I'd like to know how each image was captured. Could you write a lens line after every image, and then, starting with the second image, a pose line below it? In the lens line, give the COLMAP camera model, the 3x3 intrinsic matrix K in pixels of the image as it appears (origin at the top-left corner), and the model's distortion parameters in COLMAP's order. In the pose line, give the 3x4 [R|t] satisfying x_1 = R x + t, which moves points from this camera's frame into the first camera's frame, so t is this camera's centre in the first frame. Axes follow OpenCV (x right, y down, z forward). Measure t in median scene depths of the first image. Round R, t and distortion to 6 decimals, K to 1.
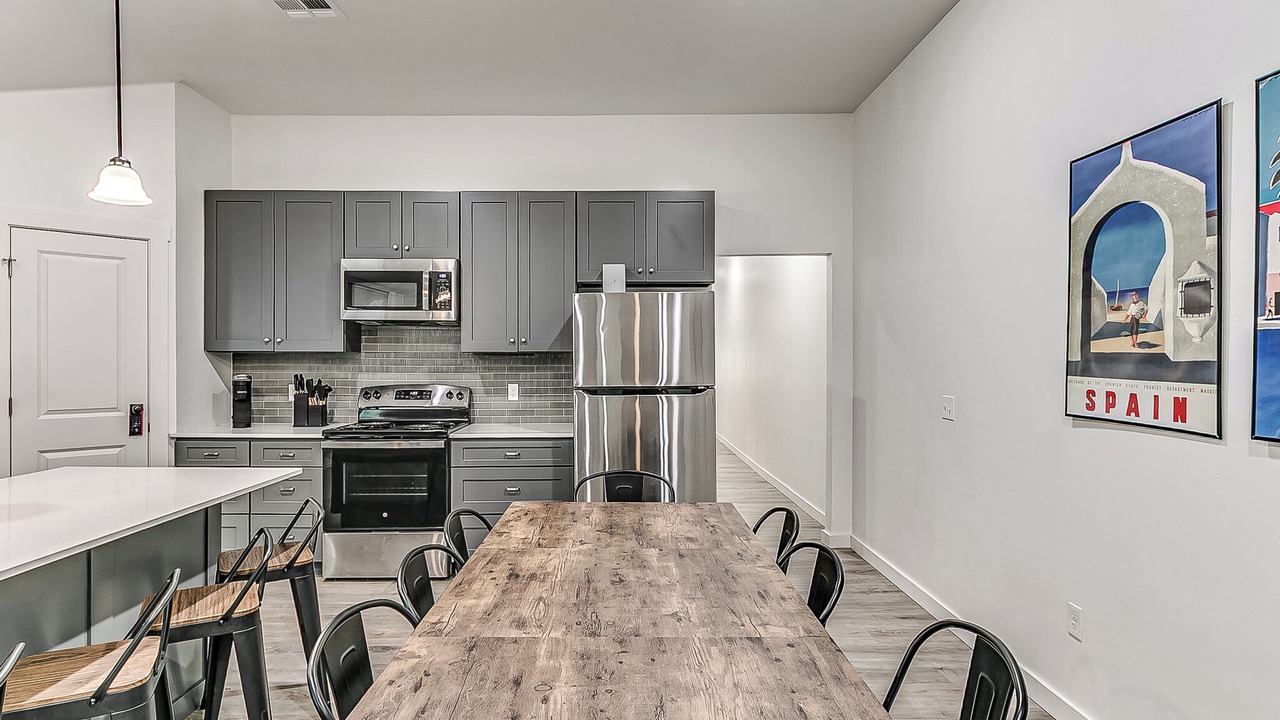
lens RADIAL K [[663.5, 0, 625.8], [0, 663.5, 361.8], [0, 0, 1]] dist [-0.000273, -0.000996]
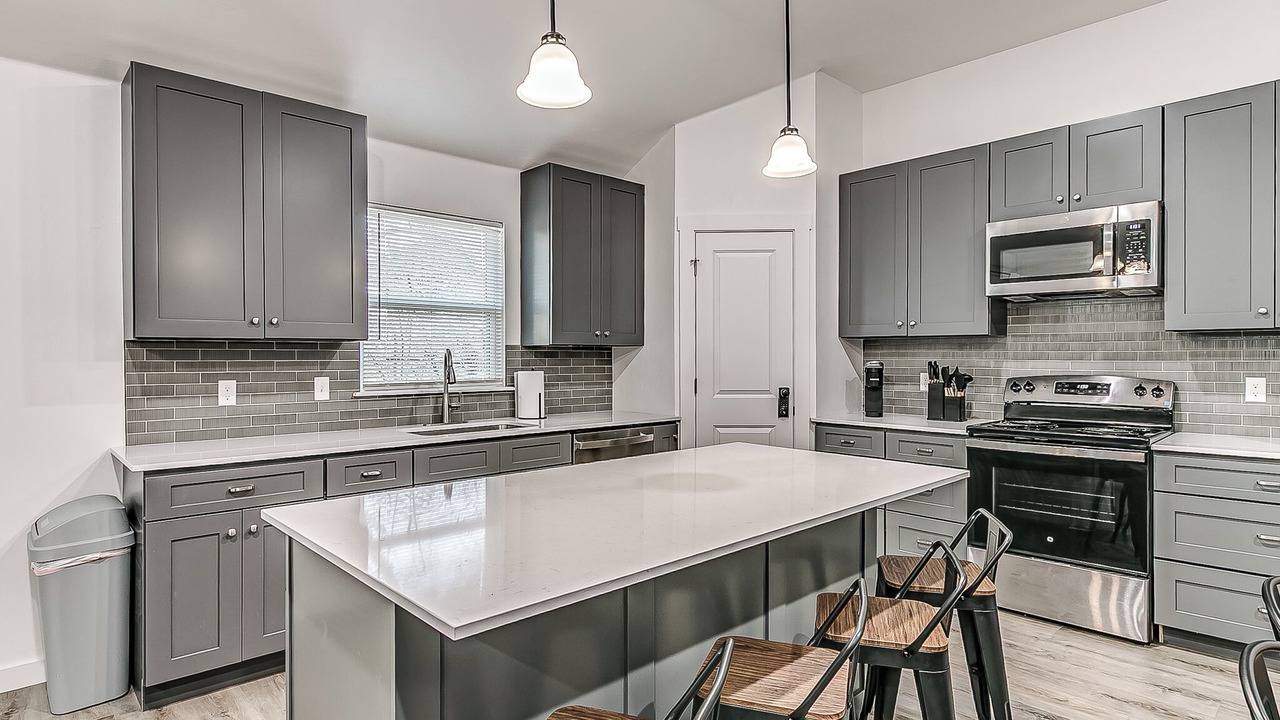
lens RADIAL K [[672.7, 0, 631.0], [0, 672.7, 361.5], [0, 0, 1]] dist [0.001594, -0.000362]
pose [[0.676147, 0.003649, -0.736758, -0.103531], [0.001318, 0.999980, 0.006161, 0.013641], [0.736766, -0.005137, 0.676128, 0.088888]]
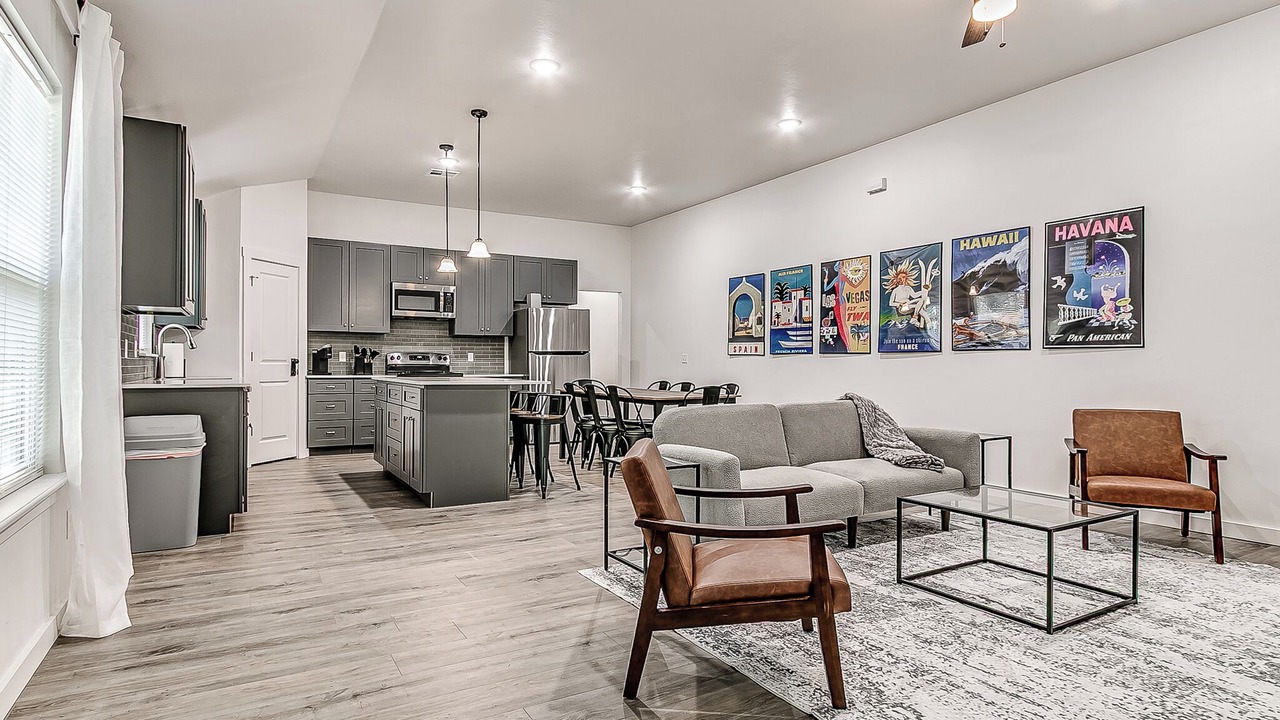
lens RADIAL K [[647.3, 0, 626.9], [0, 647.3, 362.0], [0, 0, 1]] dist [0.002036, -0.001736]
pose [[0.861972, 0.002963, 0.506947, -0.781224], [-0.000795, 0.999990, -0.004493, 0.072981], [-0.506955, 0.003470, 0.861965, -0.847132]]
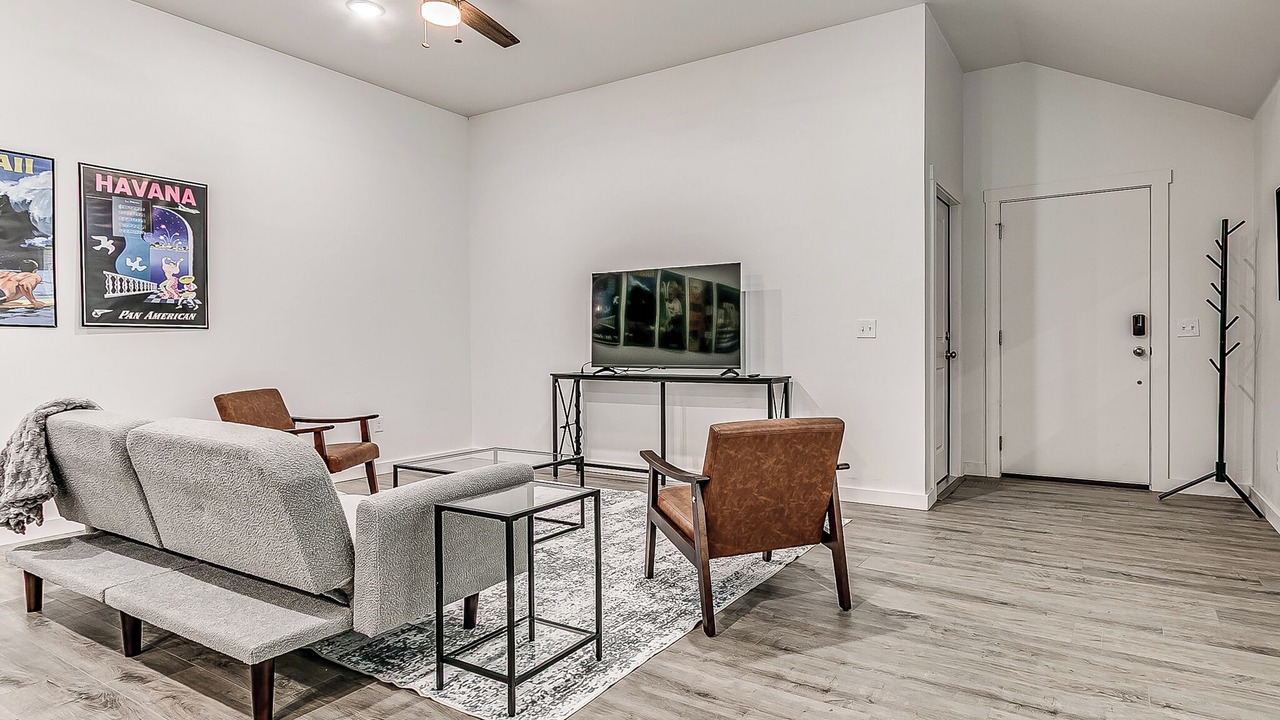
lens RADIAL K [[655.4, 0, 713.1], [0, 655.4, 355.9], [0, 0, 1]] dist [0.002393, -0.002577]
pose [[-0.857308, -0.005082, 0.514779, -0.759628], [0.007026, 0.999743, 0.021569, 0.070760], [-0.514756, 0.022108, -0.857052, 0.038602]]
